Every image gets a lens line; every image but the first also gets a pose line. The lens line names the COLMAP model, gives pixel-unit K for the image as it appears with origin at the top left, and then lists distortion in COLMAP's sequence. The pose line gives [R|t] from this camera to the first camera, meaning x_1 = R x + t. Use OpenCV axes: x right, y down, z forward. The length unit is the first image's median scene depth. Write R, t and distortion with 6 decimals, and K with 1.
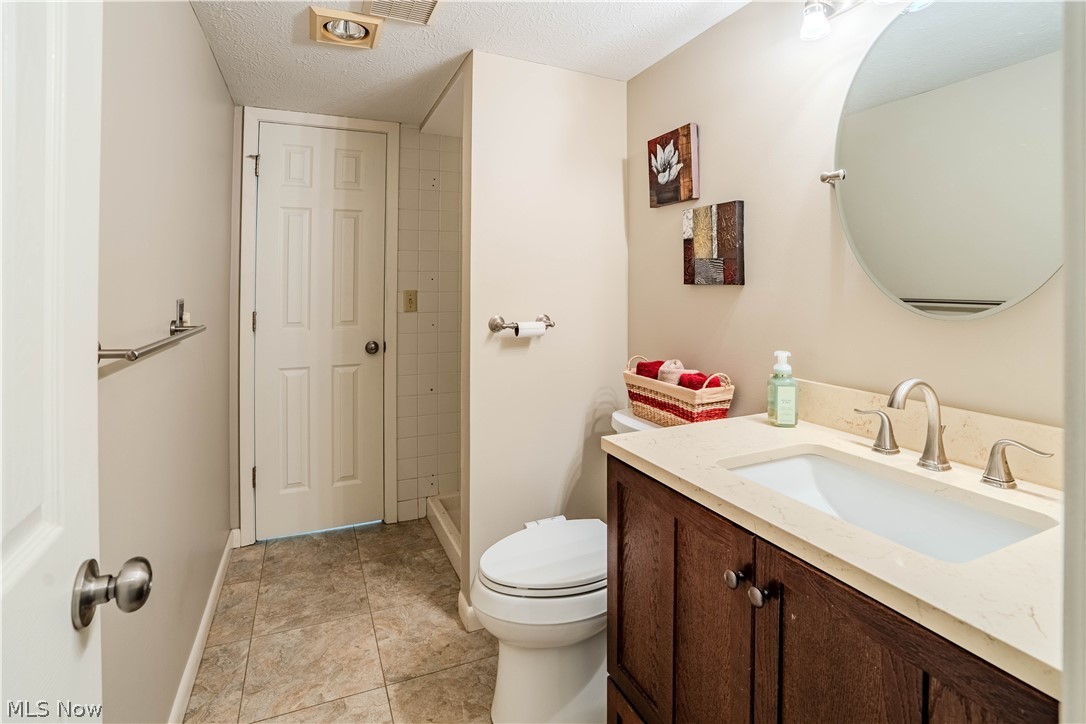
lens RADIAL K [[512.8, 0, 539.0], [0, 512.8, 379.8], [0, 0, 1]] dist [-0.038670, 0.000043]
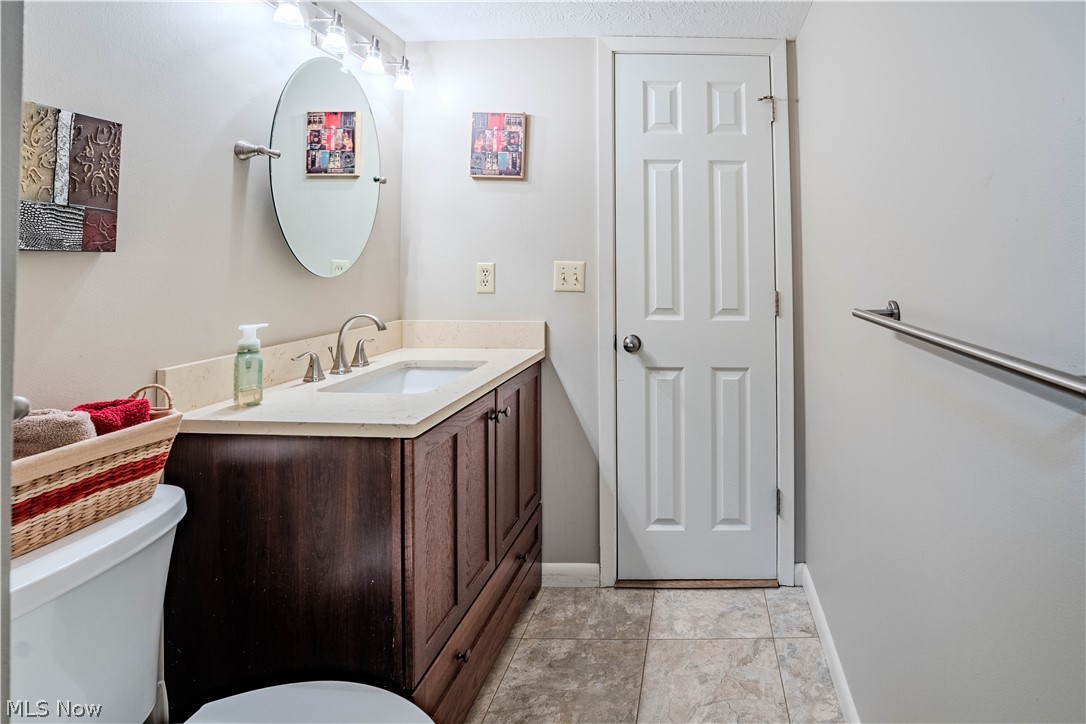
lens RADIAL K [[512.8, 0, 539.0], [0, 512.8, 379.8], [0, 0, 1]] dist [-0.038670, 0.000043]
pose [[-0.761879, -0.148976, 0.630355, -0.445965], [0.108255, 0.930215, 0.350686, -0.193753], [-0.638609, 0.335419, -0.692584, 1.122644]]
